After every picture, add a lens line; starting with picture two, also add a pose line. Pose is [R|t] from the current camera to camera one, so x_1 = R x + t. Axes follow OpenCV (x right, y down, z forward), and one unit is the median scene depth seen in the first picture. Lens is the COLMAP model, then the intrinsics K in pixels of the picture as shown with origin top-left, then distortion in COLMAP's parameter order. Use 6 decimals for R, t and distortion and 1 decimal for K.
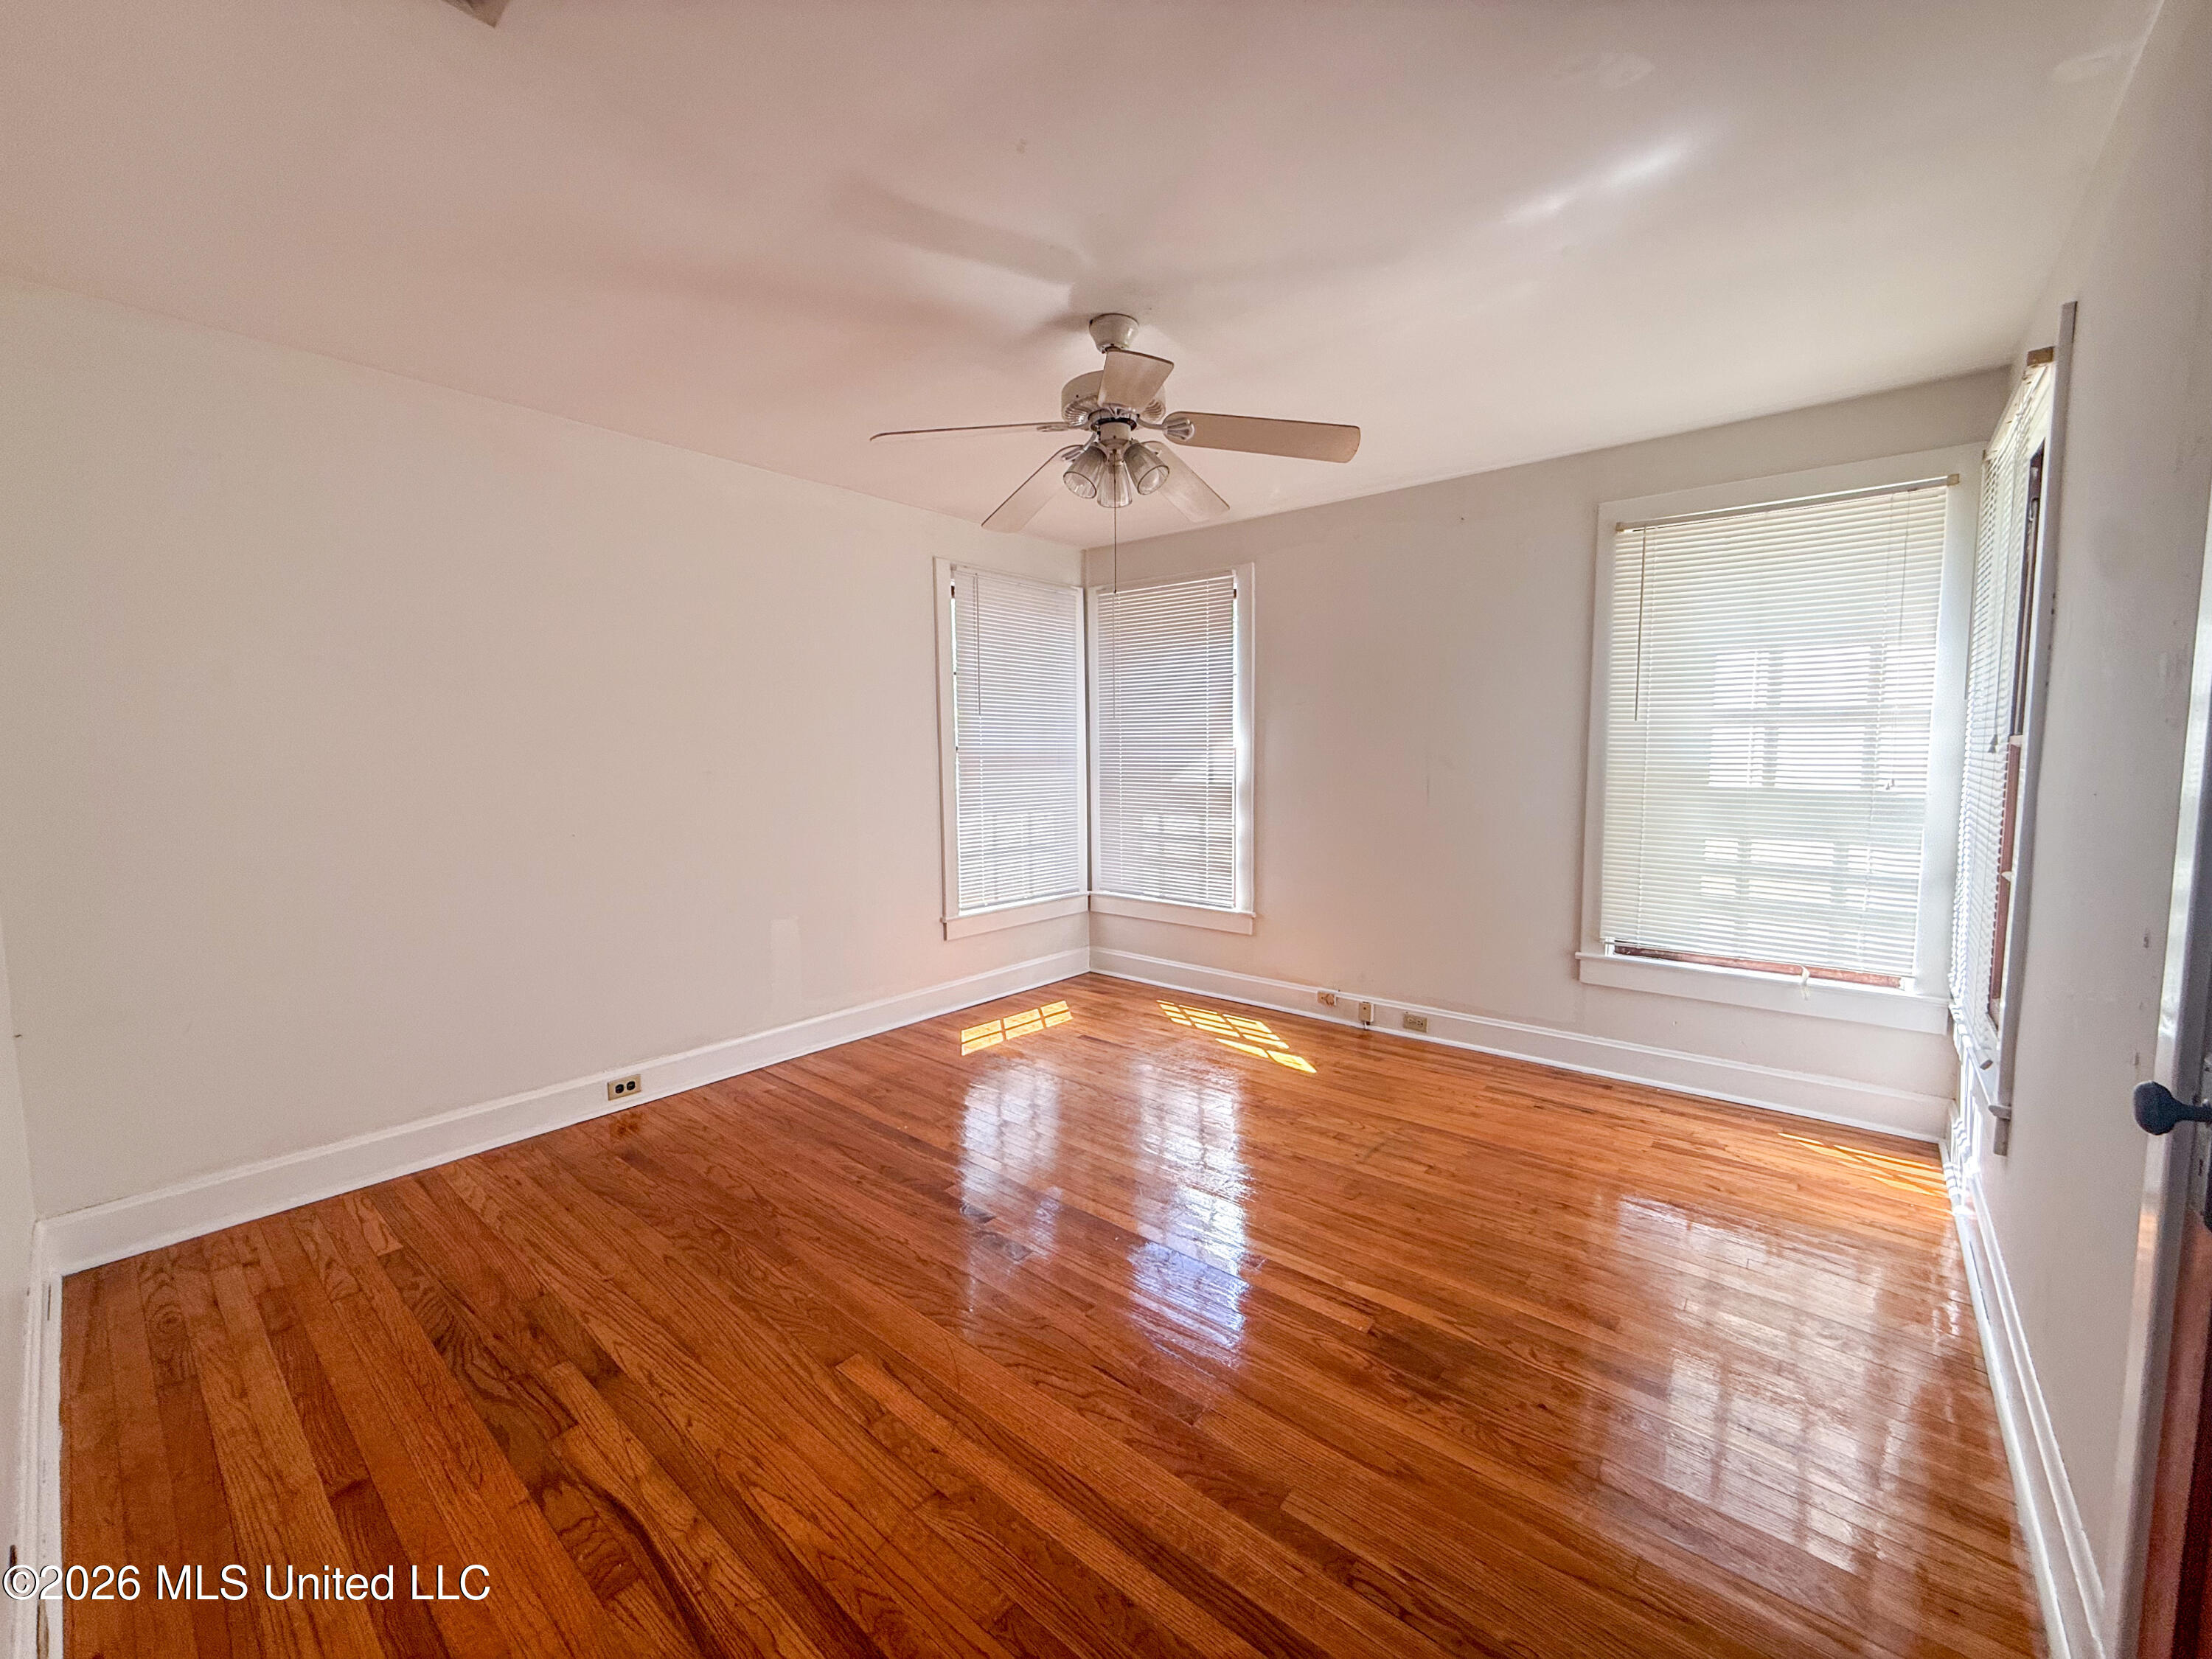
lens RADIAL K [[877.7, 0, 1106.0], [0, 877.7, 829.5], [0, 0, 1]] dist [0.000649, -0.000308]
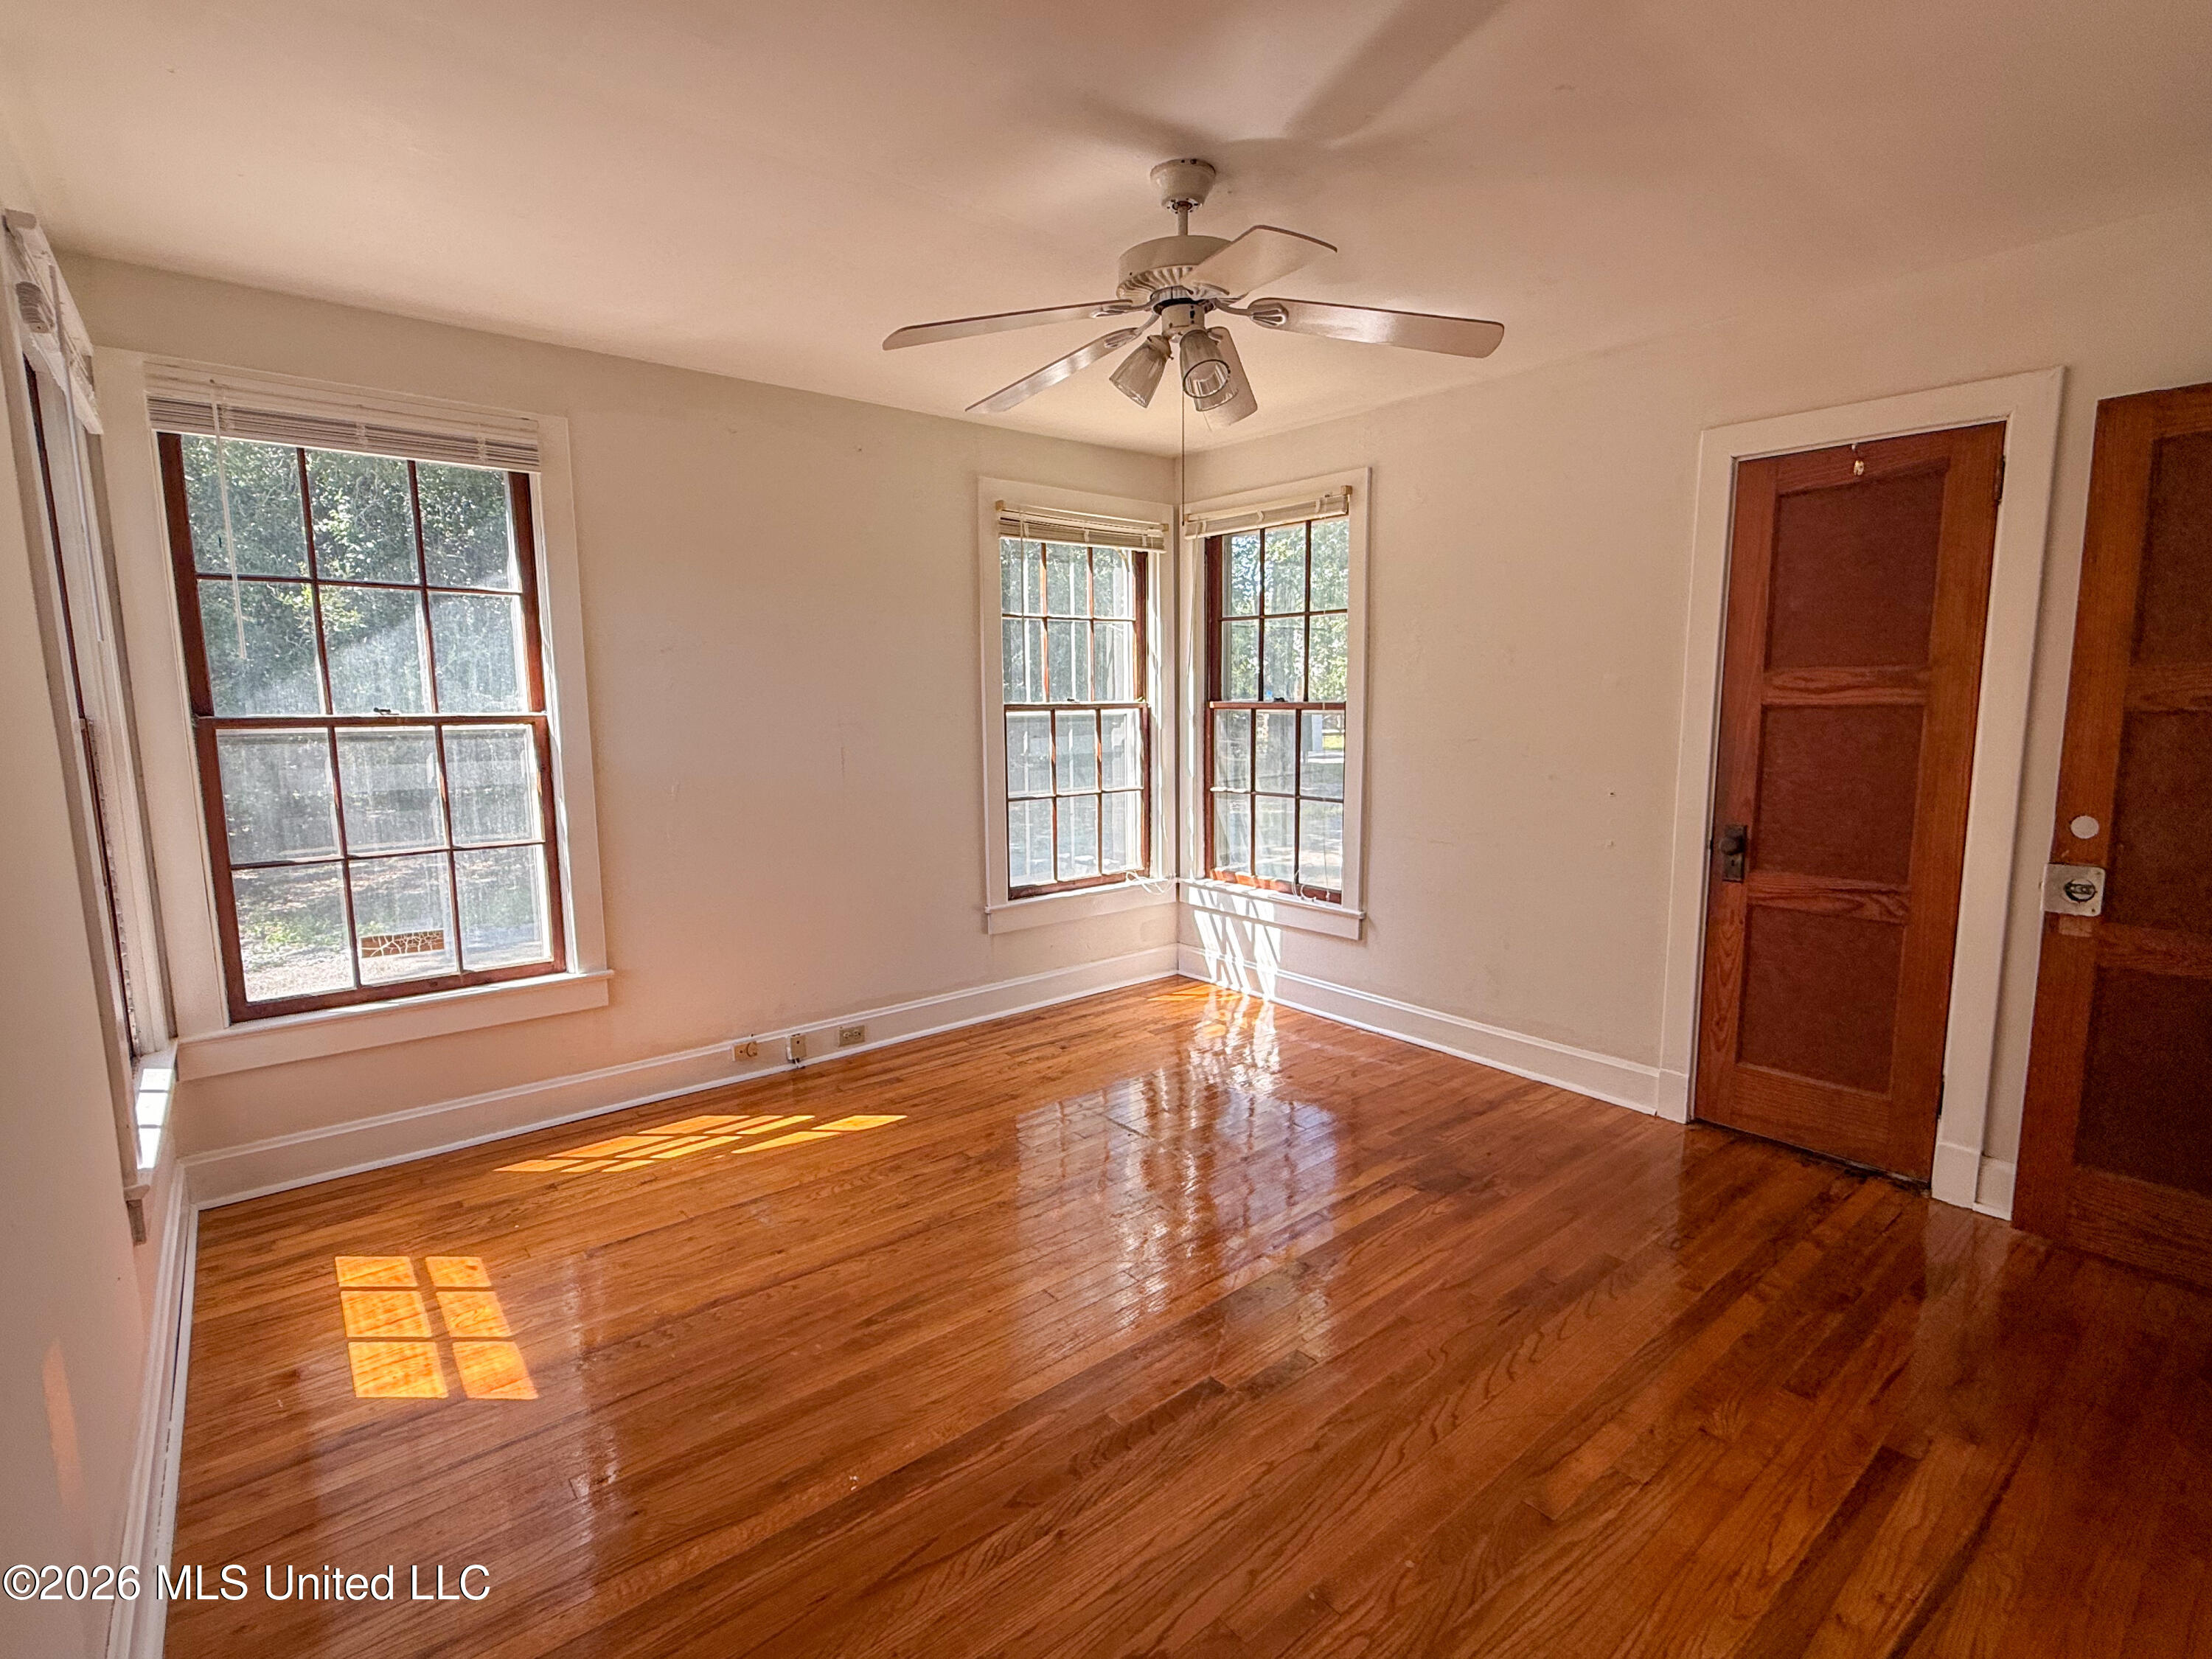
lens RADIAL K [[1041.7, 0, 1110.4], [0, 1041.7, 834.0], [0, 0, 1]] dist [-0.008756, -0.000253]
pose [[0.177842, -0.120496, 0.976654, -0.955731], [0.096443, 0.989831, 0.104560, -0.092582], [-0.979322, 0.075597, 0.187655, 0.935361]]
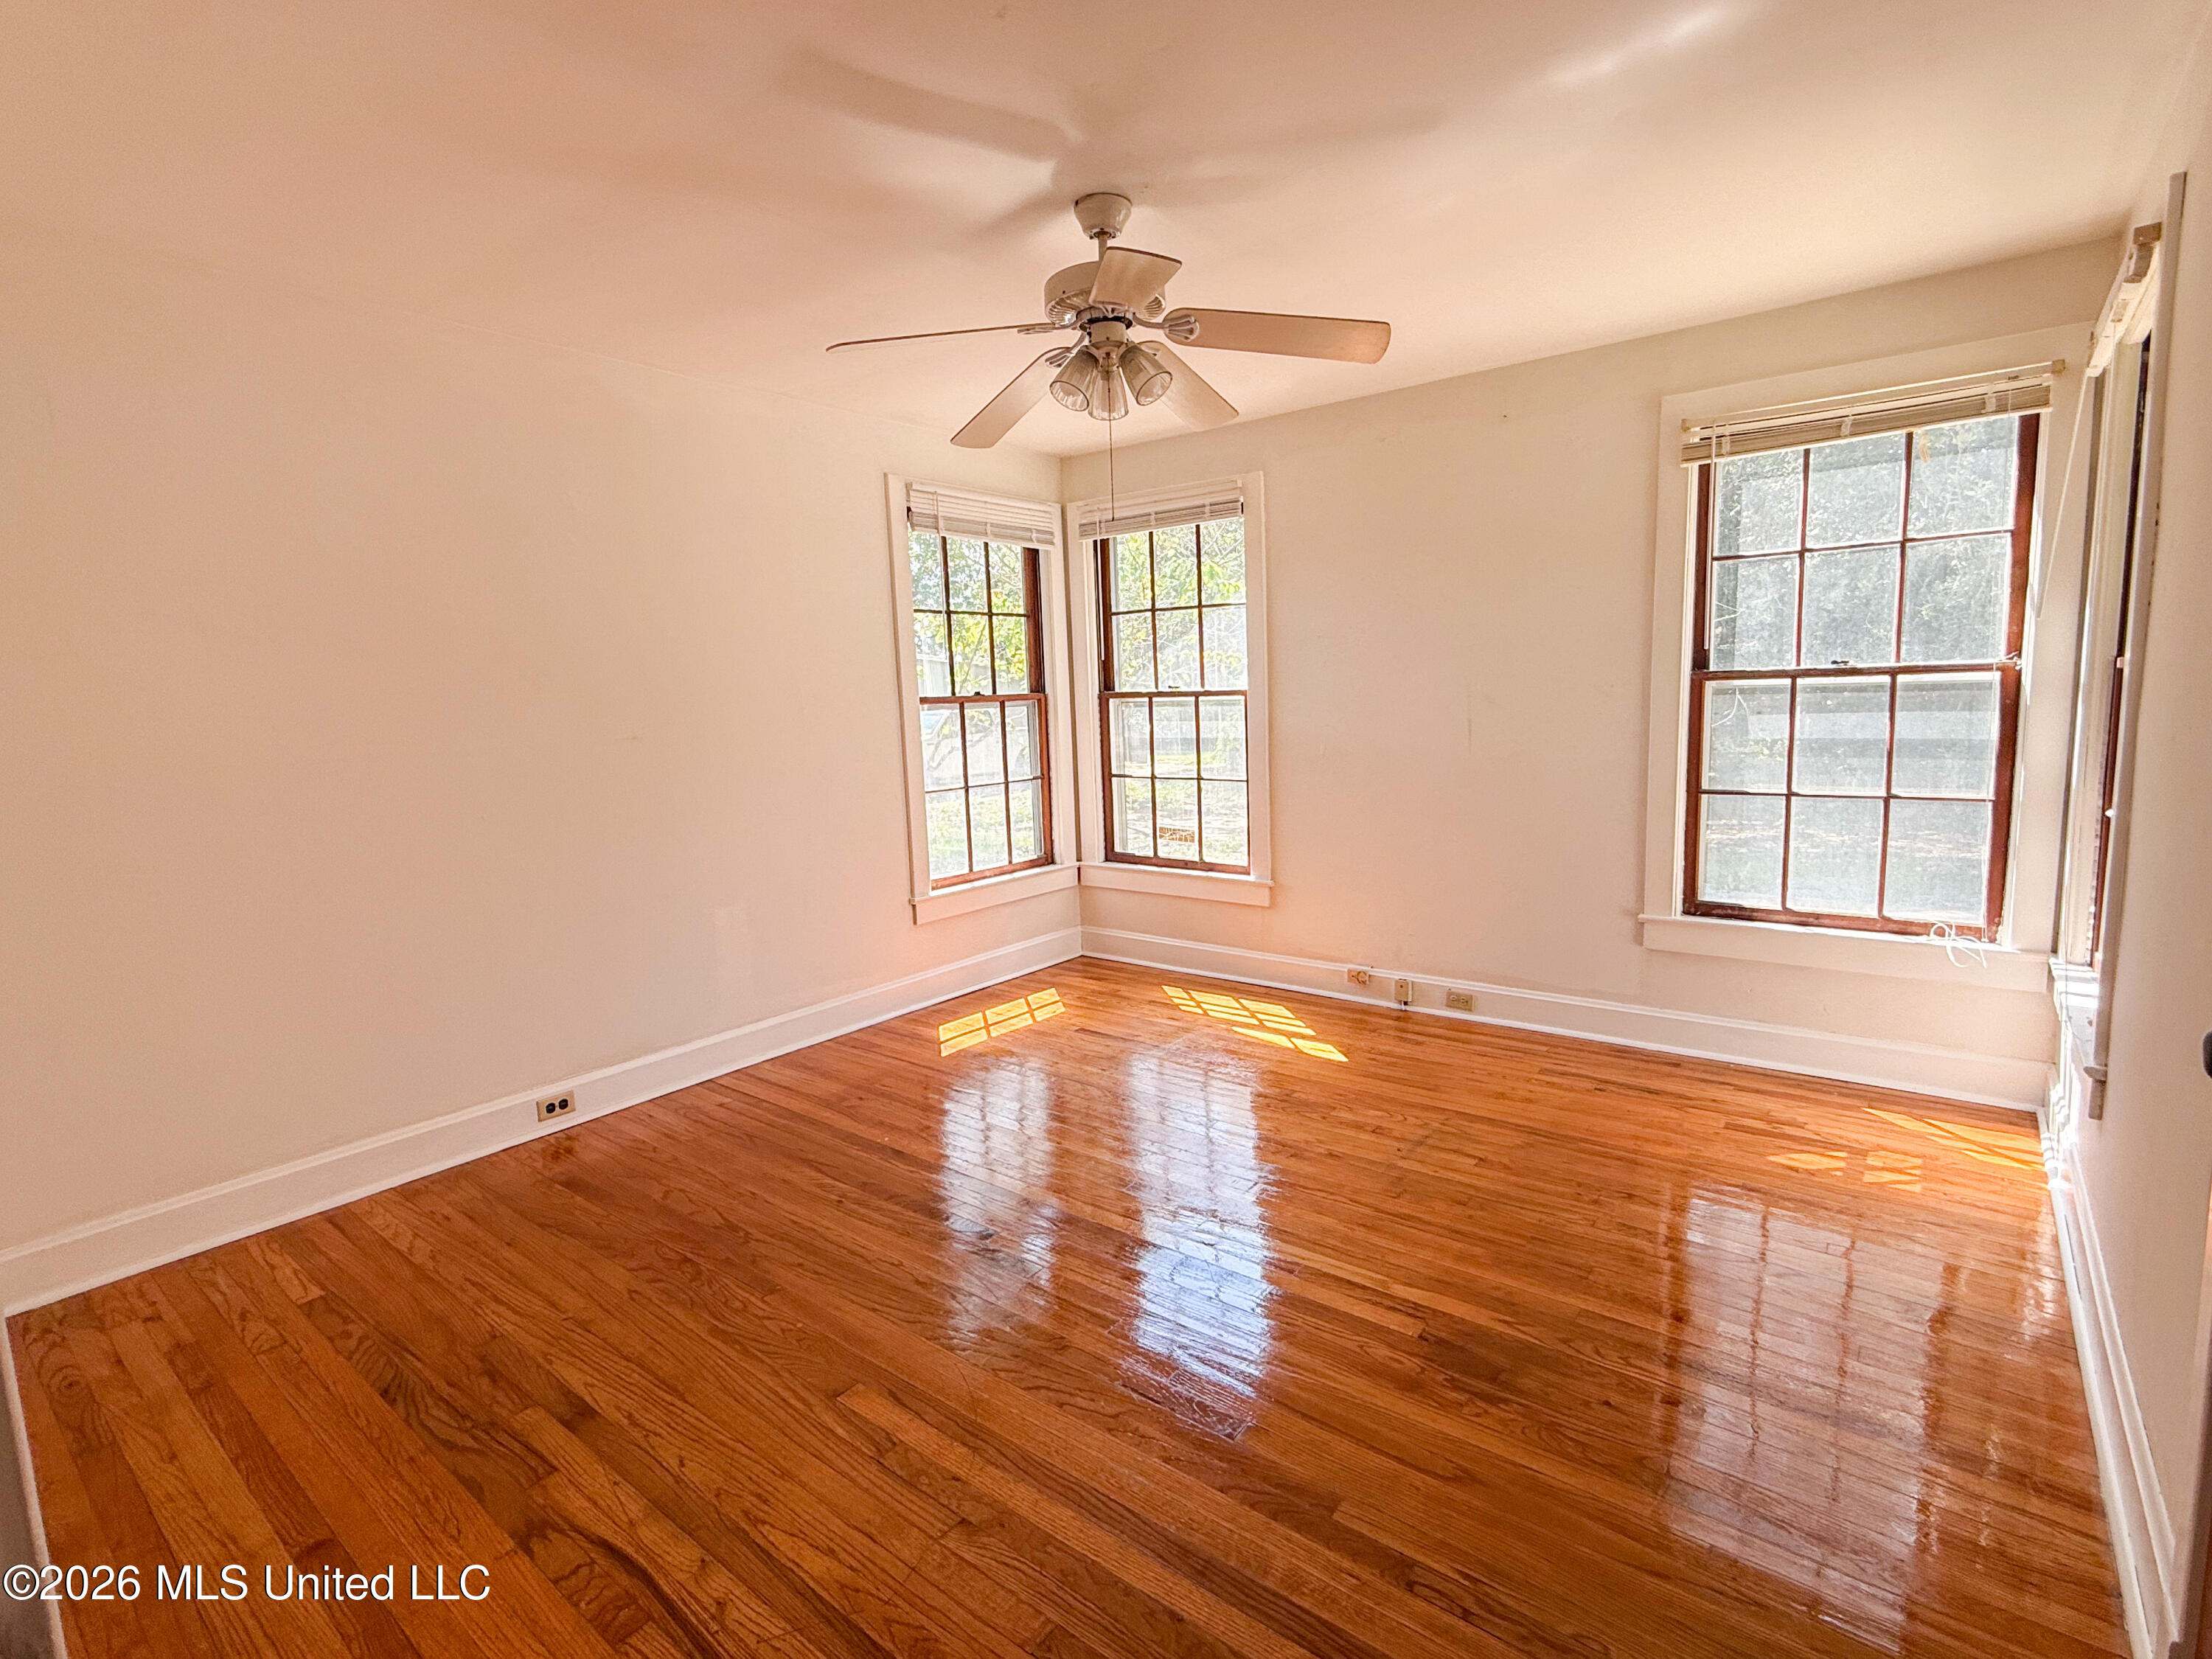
lens RADIAL K [[1051.8, 0, 1106.0], [0, 1051.8, 829.5], [0, 0, 1]] dist [-0.000354, 0.000772]
pose [[0.999261, -0.031626, 0.021829, -0.028114], [0.030653, 0.998581, 0.043552, -0.011093], [-0.023176, -0.042850, 0.998813, -0.053549]]
